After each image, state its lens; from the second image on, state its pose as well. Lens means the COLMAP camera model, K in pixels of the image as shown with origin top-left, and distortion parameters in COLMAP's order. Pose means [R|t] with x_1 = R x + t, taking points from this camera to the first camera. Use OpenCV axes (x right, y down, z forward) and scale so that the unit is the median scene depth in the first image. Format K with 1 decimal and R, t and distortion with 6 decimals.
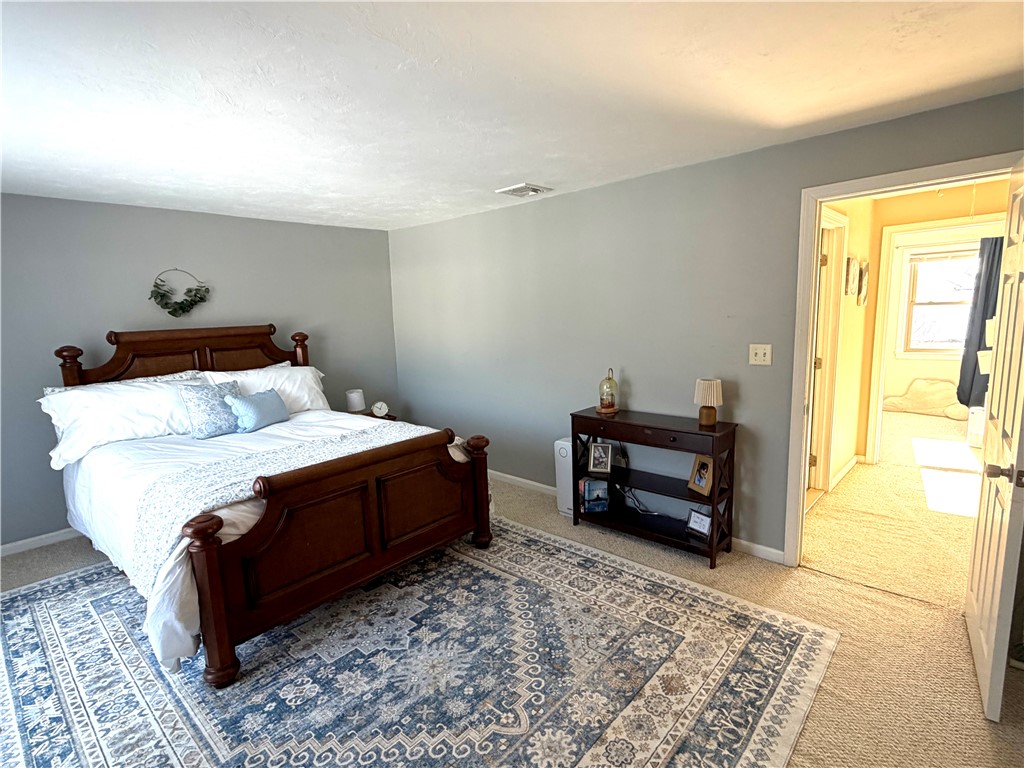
lens RADIAL K [[512.9, 0, 513.7], [0, 512.9, 380.7], [0, 0, 1]] dist [0.005705, 0.001227]
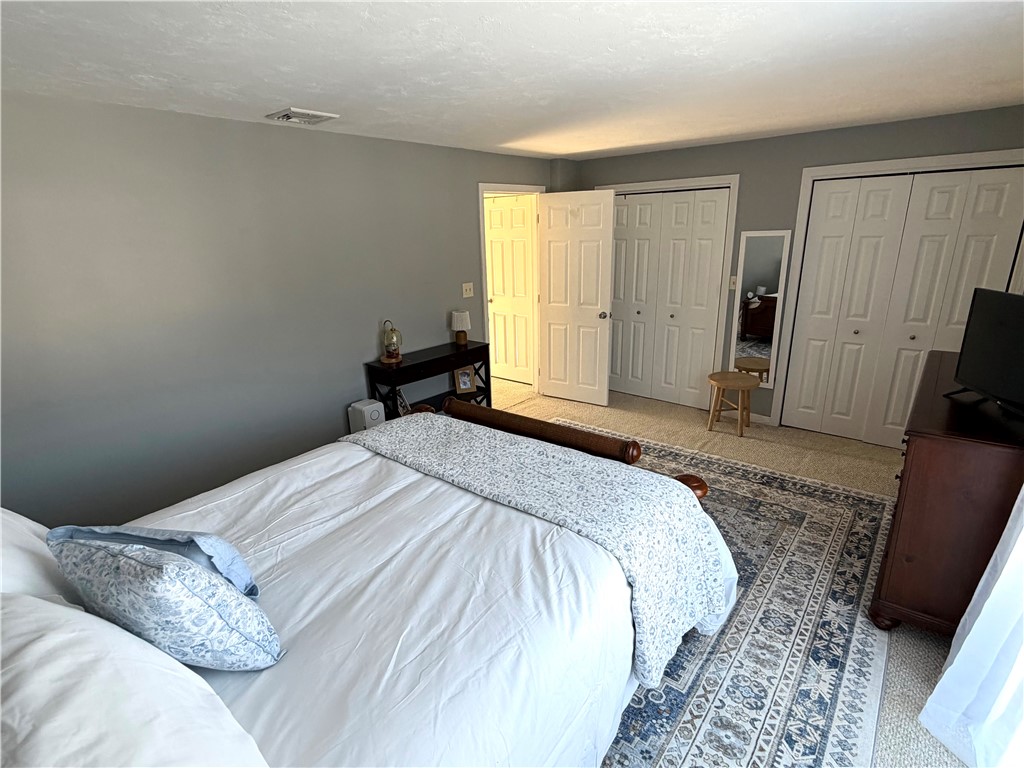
lens RADIAL K [[512.9, 0, 513.5], [0, 512.9, 390.5], [0, 0, 1]] dist [0.005705, 0.001227]
pose [[-0.045987, -0.257389, 0.965213, -1.620158], [0.168937, 0.950314, 0.261465, -0.218397], [-0.984553, 0.175084, -0.000220, 1.417413]]
